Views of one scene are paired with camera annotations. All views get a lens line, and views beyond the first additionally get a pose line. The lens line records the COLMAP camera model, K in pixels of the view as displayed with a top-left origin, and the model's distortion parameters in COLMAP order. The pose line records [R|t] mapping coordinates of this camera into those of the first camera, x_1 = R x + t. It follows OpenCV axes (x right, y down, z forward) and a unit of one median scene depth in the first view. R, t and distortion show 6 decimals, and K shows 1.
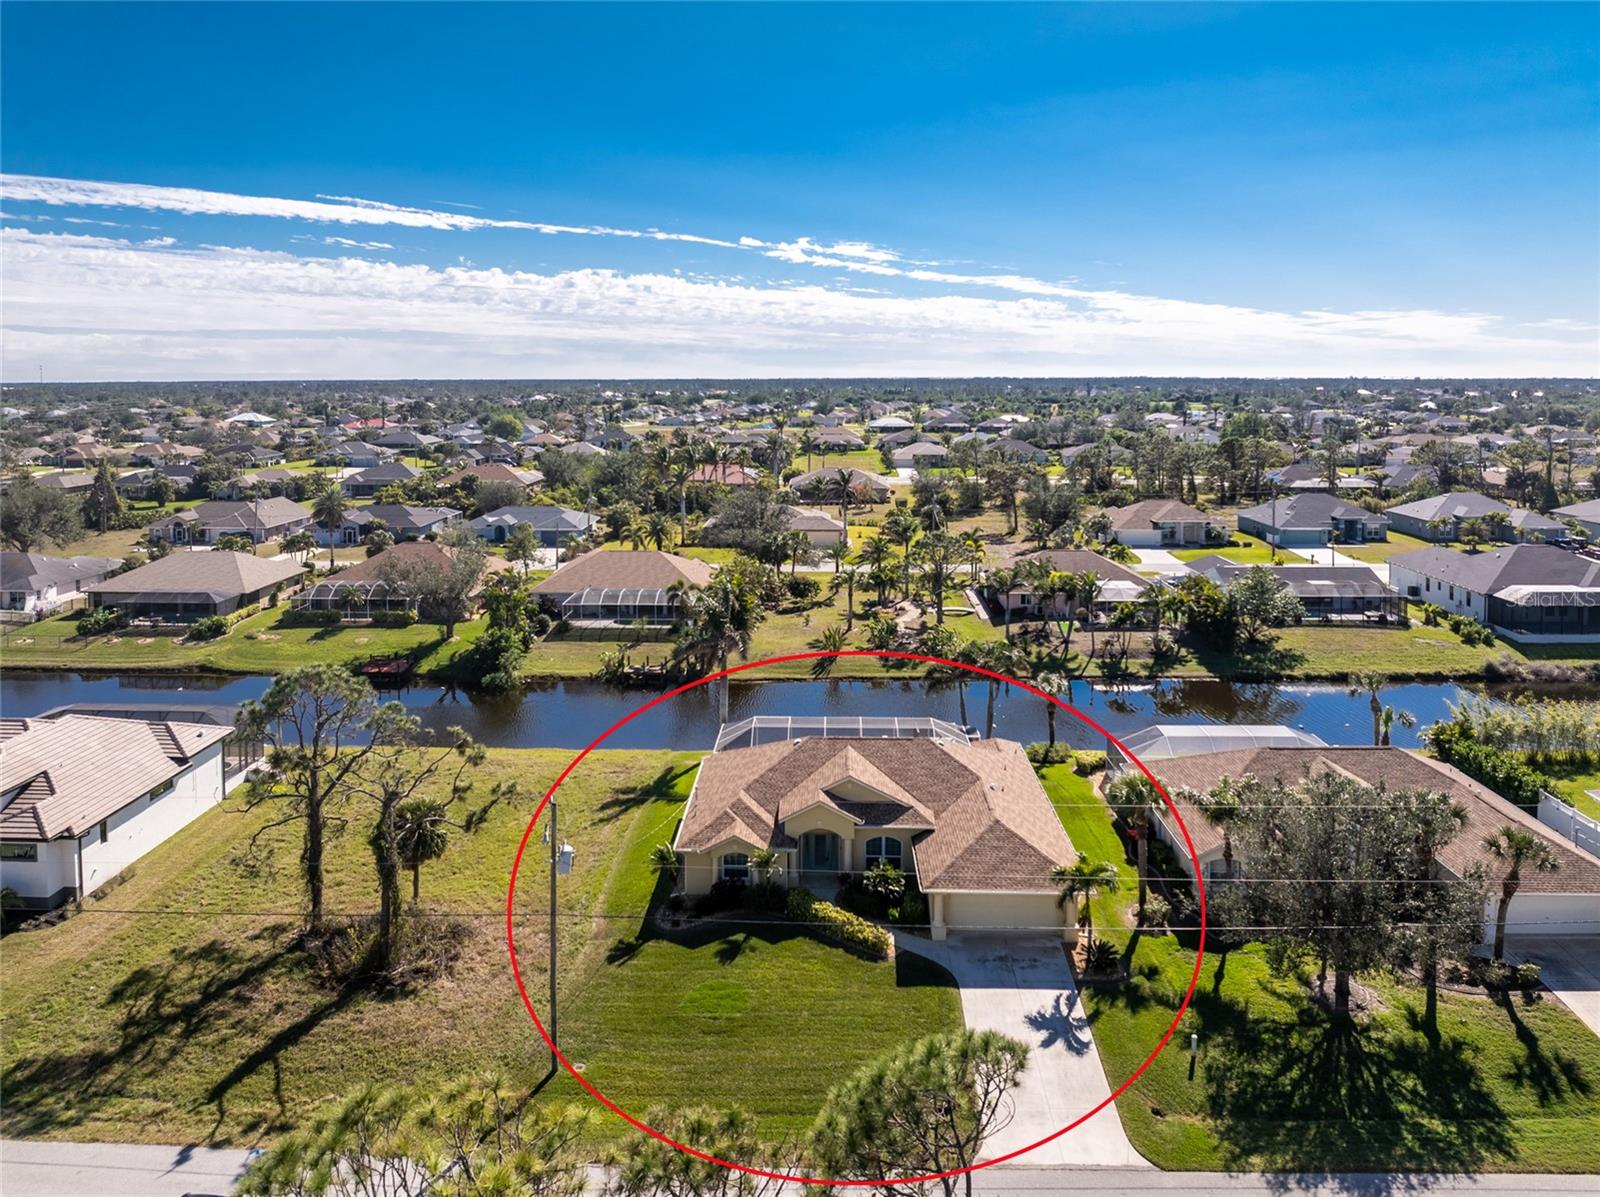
lens RADIAL K [[1155.9, 0, 775.1], [0, 1155.9, 593.5], [0, 0, 1]] dist [-0.007703, -0.037932]
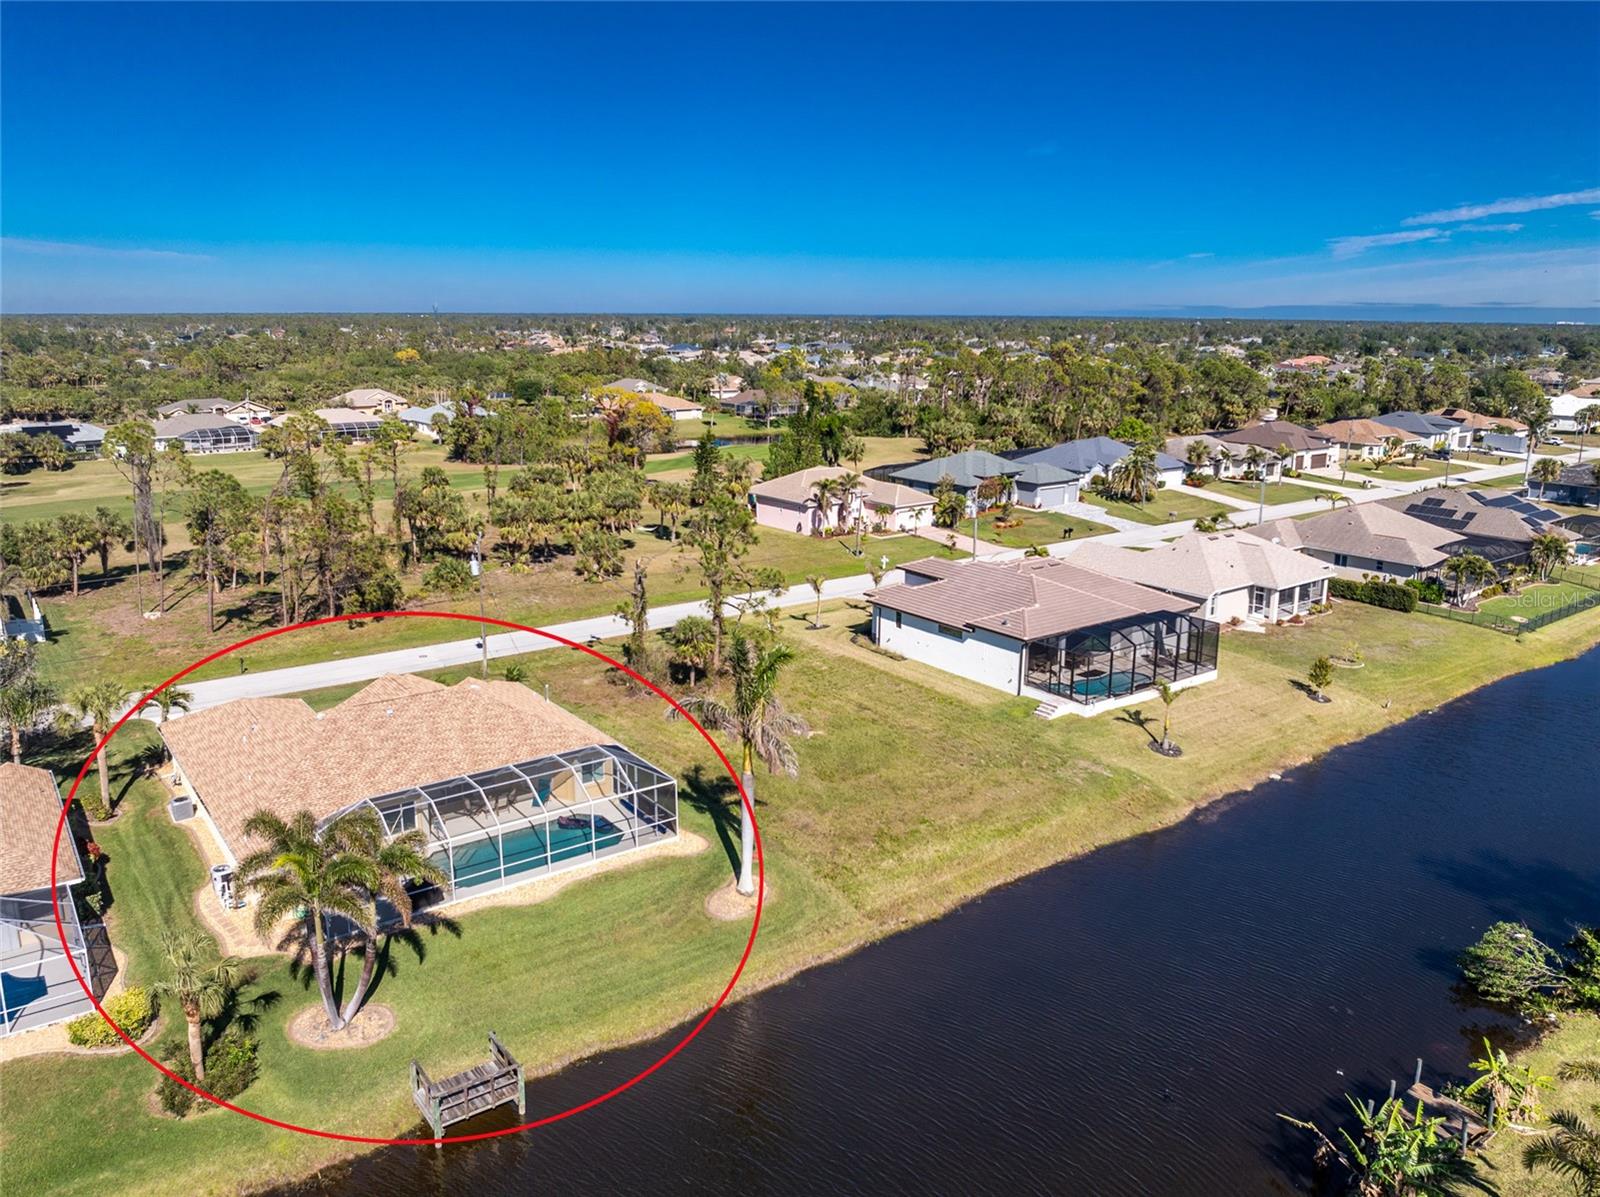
lens RADIAL K [[1147.0, 0, 788.3], [0, 1147.0, 597.6], [0, 0, 1]] dist [-0.022796, -0.001491]
pose [[-0.770788, 0.154835, -0.617990, 0.356176], [-0.114287, 0.920678, 0.373218, -0.291613], [0.626757, 0.358300, -0.691952, 1.603347]]
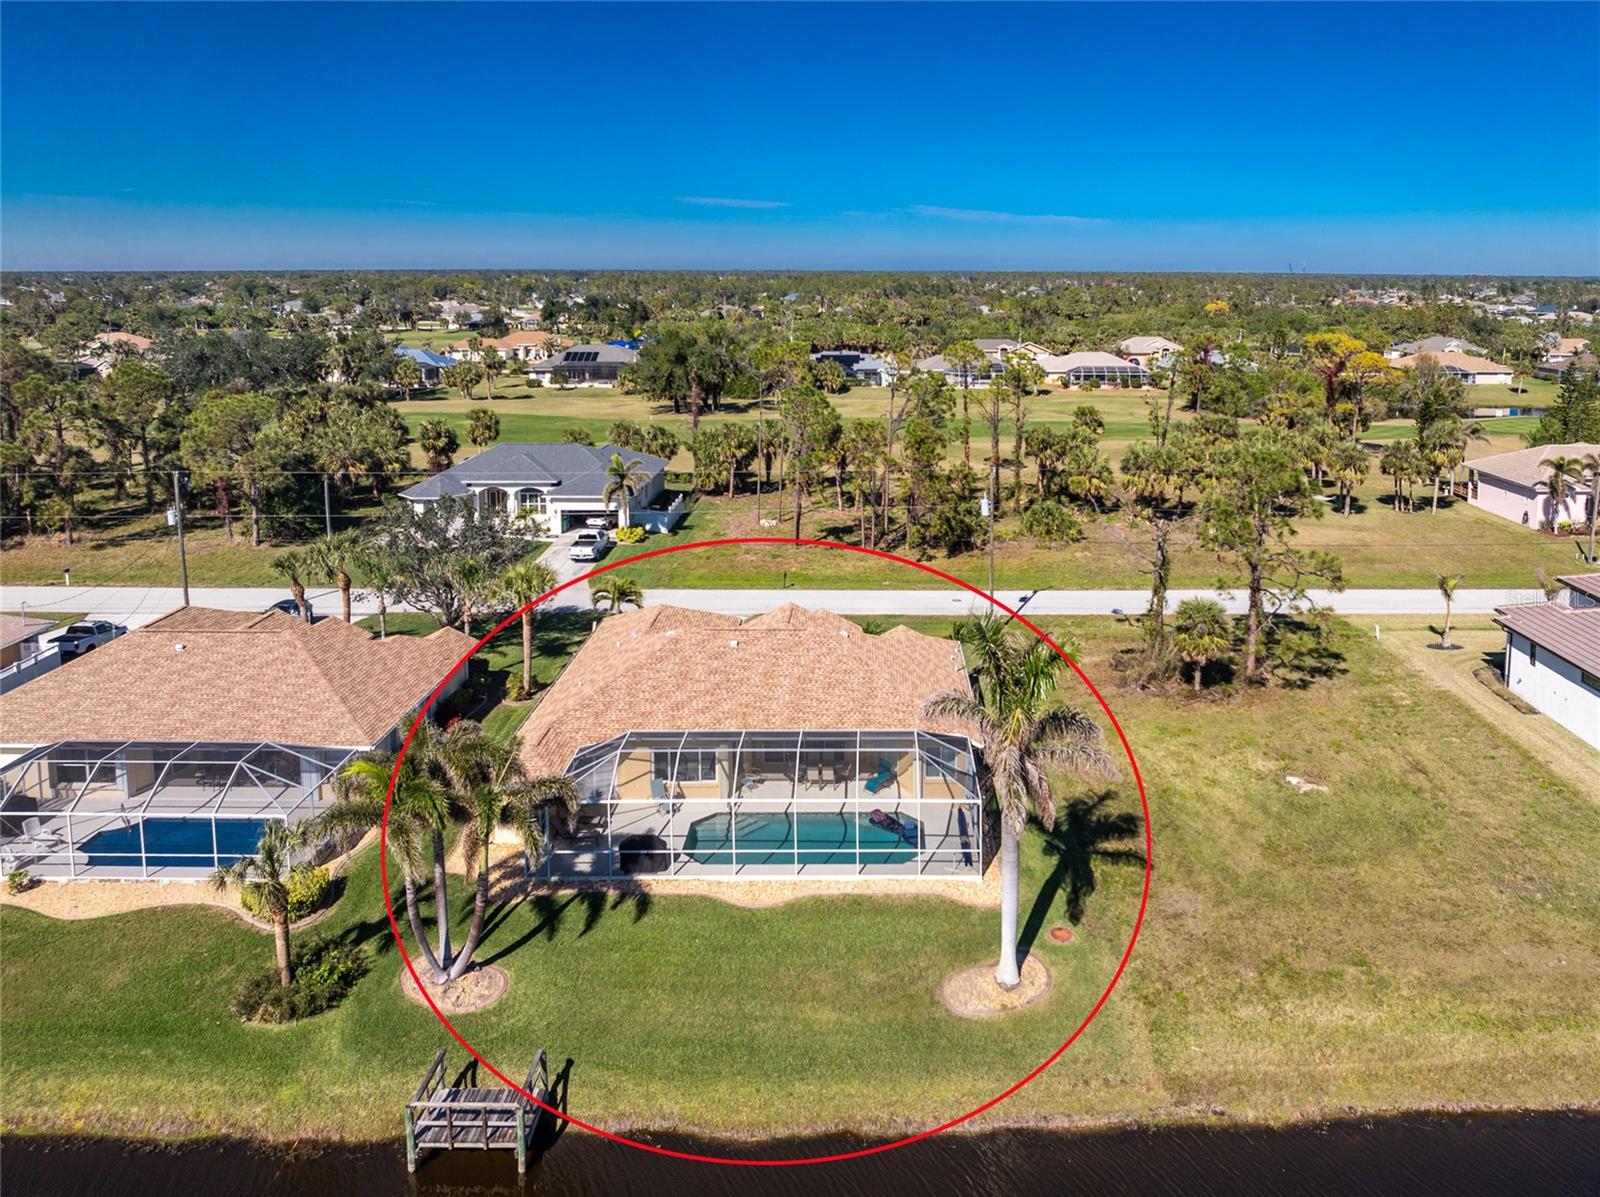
lens RADIAL K [[1186.4, 0, 907.2], [0, 1186.4, 448.6], [0, 0, 1]] dist [-0.021805, -0.004549]
pose [[-0.996683, 0.012550, -0.080413, 0.036961], [-0.014117, 0.946403, 0.322680, -0.241901], [0.080153, 0.322745, -0.943086, 1.569358]]
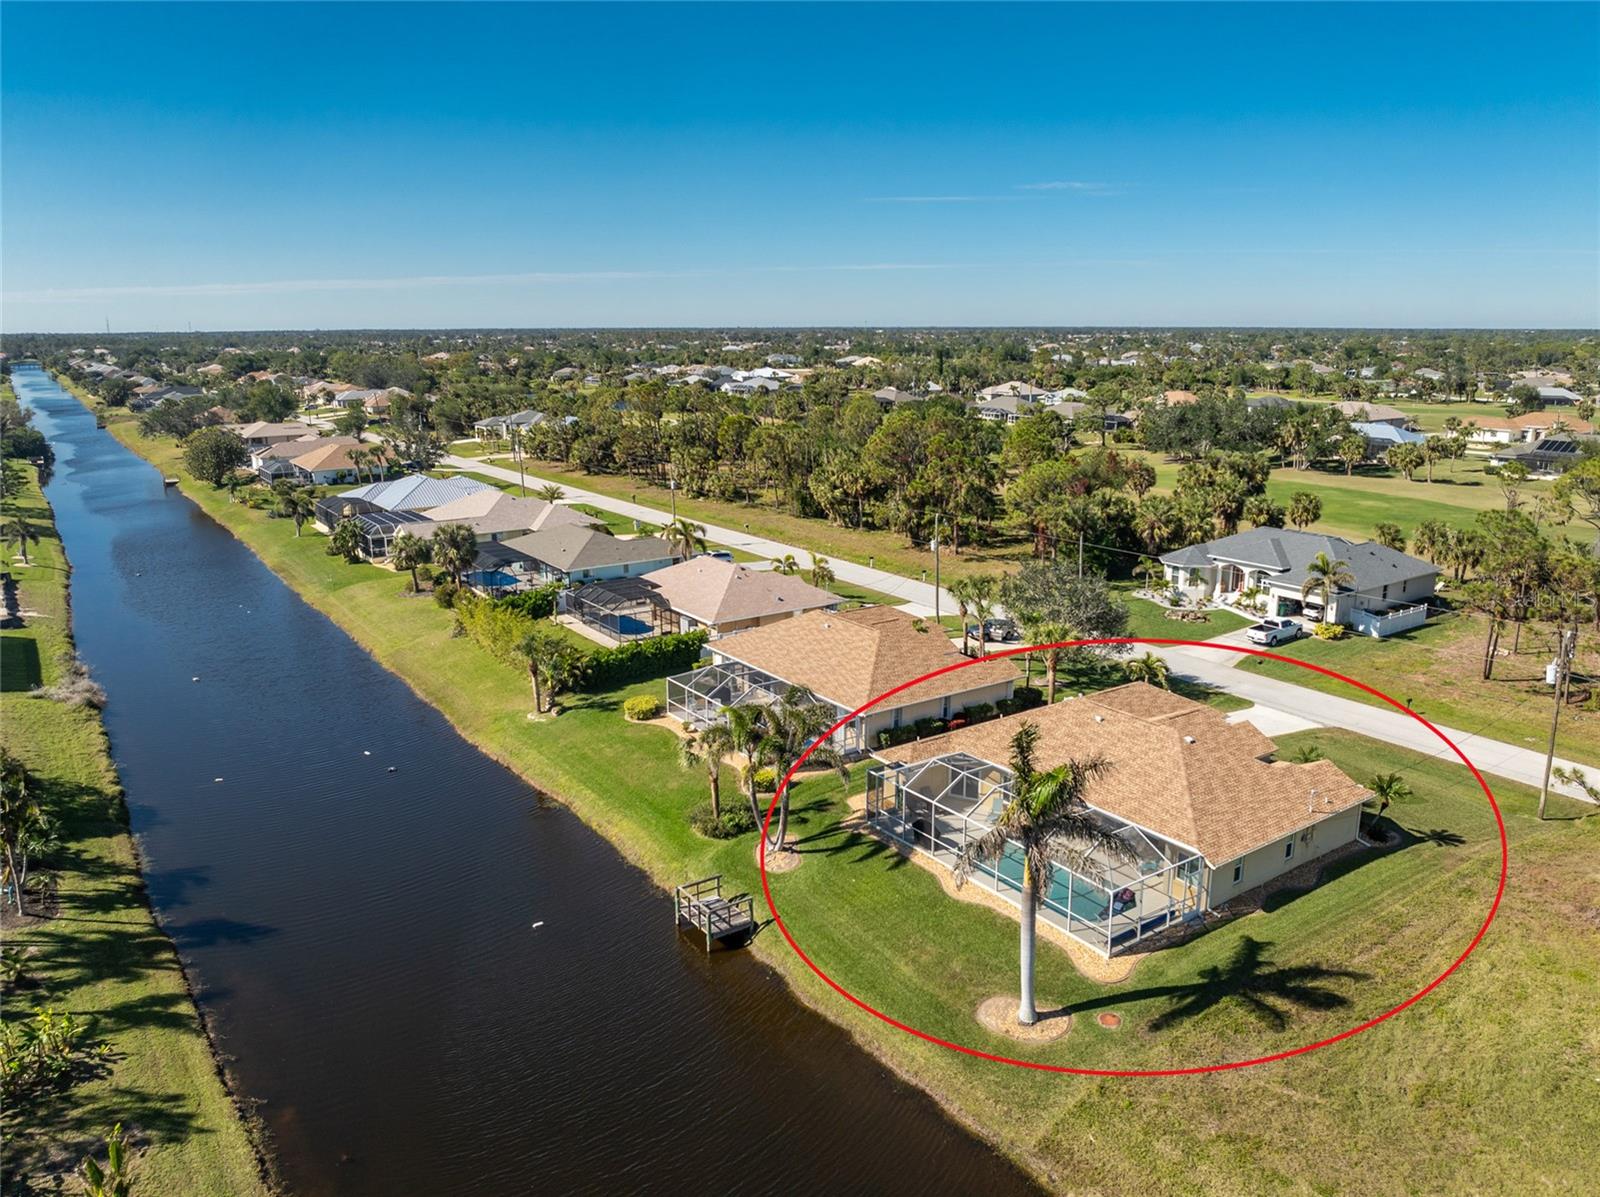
lens RADIAL K [[1162.9, 0, 800.0], [0, 1162.9, 598.5], [0, 0, 1]] dist [-0.026175, -0.003203]
pose [[-0.616513, -0.174782, 0.767700, -0.420849], [0.145627, 0.932912, 0.329344, -0.284420], [-0.773760, 0.314843, -0.549700, 1.519197]]
